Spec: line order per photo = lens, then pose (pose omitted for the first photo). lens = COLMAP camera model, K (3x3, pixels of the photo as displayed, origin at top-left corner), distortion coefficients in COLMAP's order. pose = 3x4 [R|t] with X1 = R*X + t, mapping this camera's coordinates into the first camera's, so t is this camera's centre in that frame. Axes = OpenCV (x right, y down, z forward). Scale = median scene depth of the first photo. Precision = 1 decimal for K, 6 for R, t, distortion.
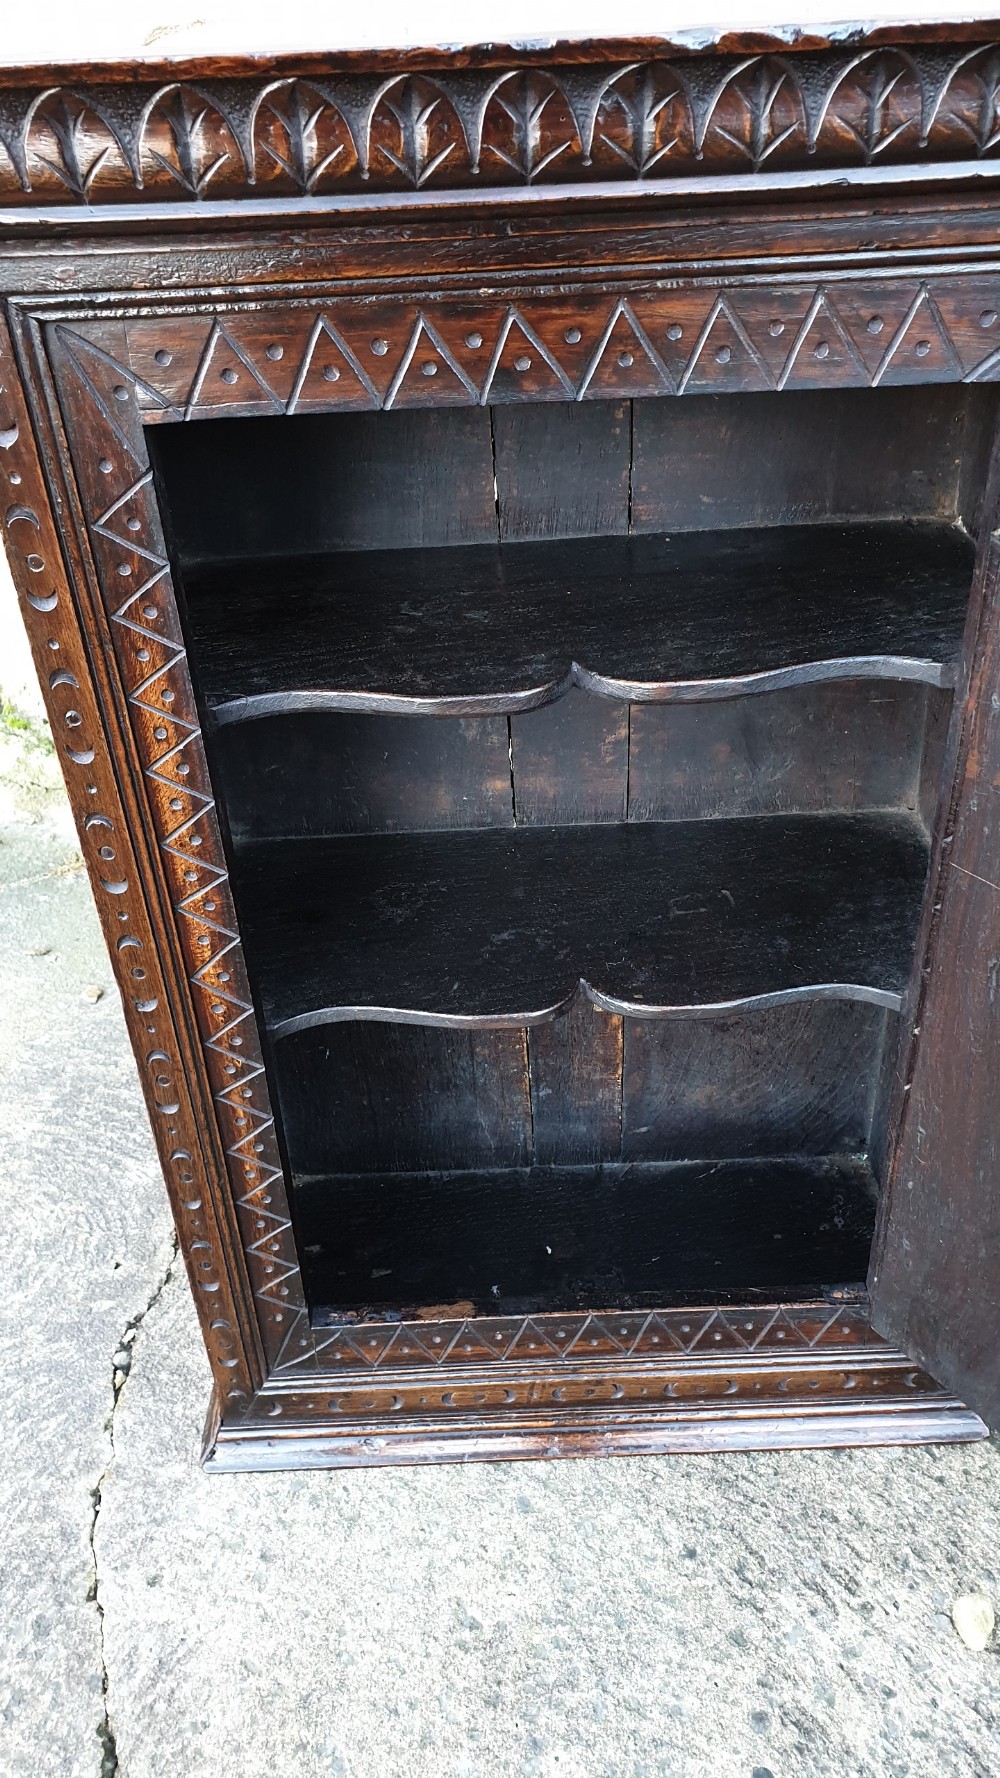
lens RADIAL K [[1394.8, 0, 529.9], [0, 1394.8, 907.7], [0, 0, 1]] dist [-0.018202, 0.043766]
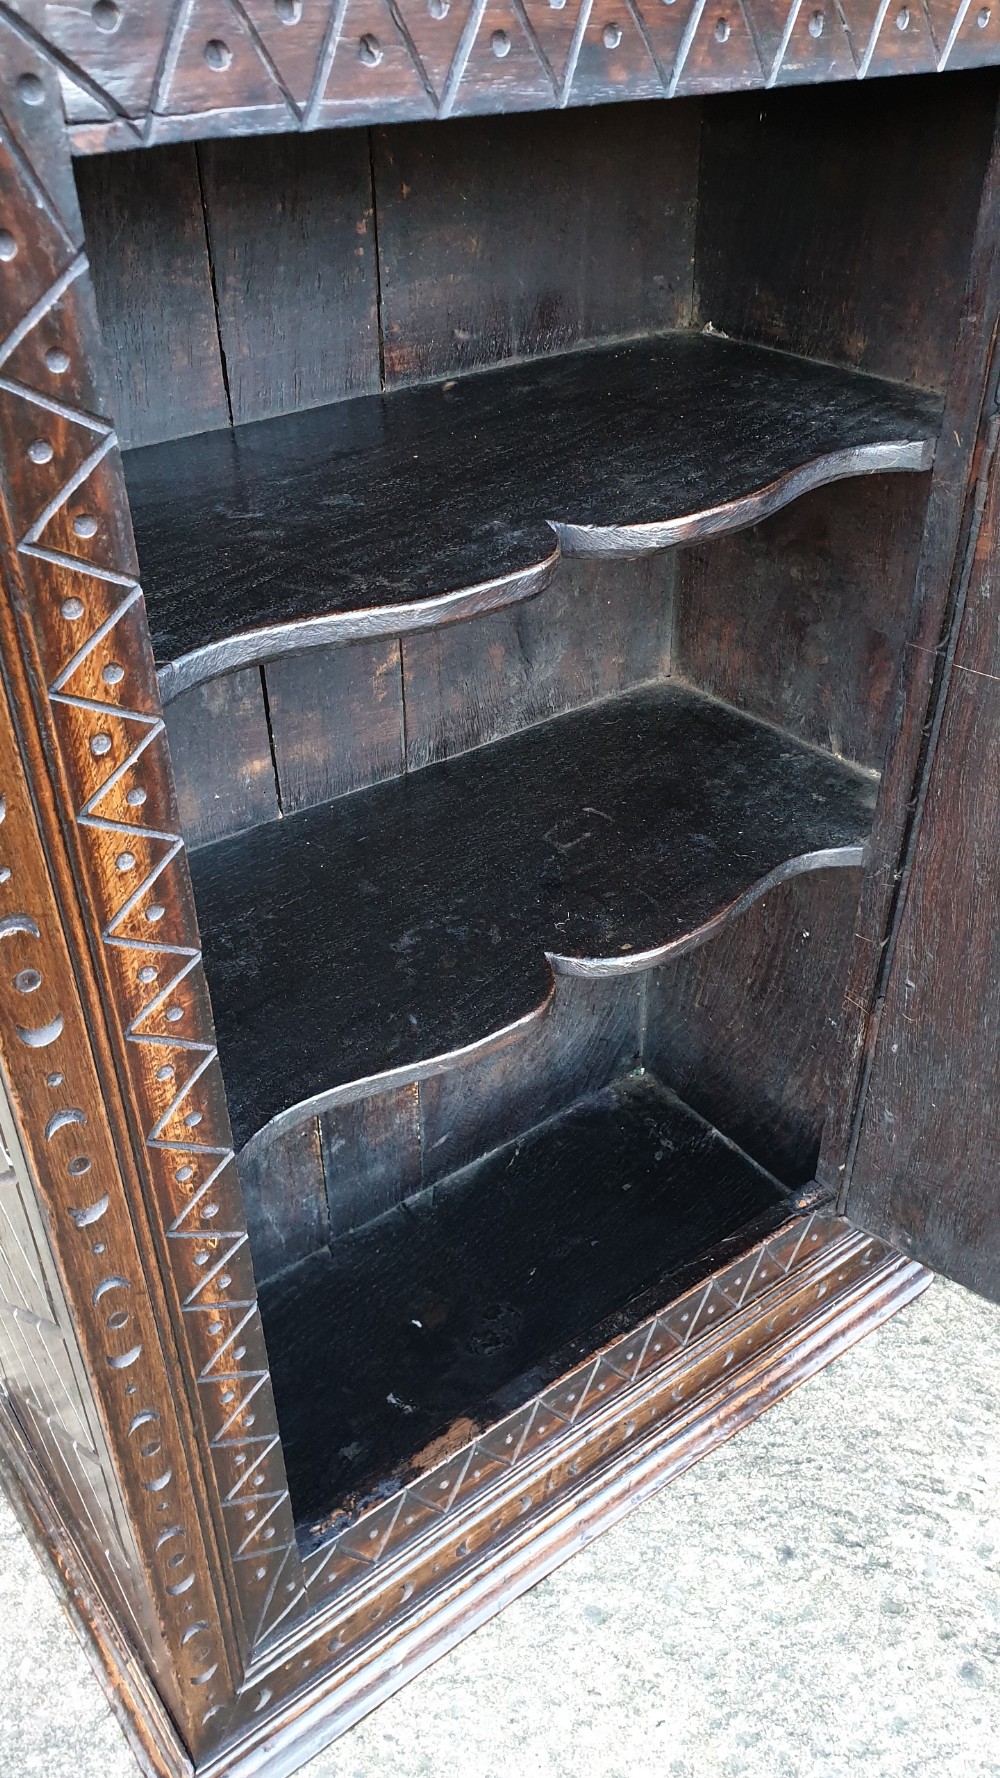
lens RADIAL K [[1394.8, 0, 533.2], [0, 1394.8, 895.3], [0, 0, 1]] dist [-0.018202, 0.043766]
pose [[0.801145, -0.311453, 0.511041, -0.338120], [0.312365, 0.945984, 0.086842, -0.046380], [-0.510484, 0.090059, 0.855158, 0.321797]]
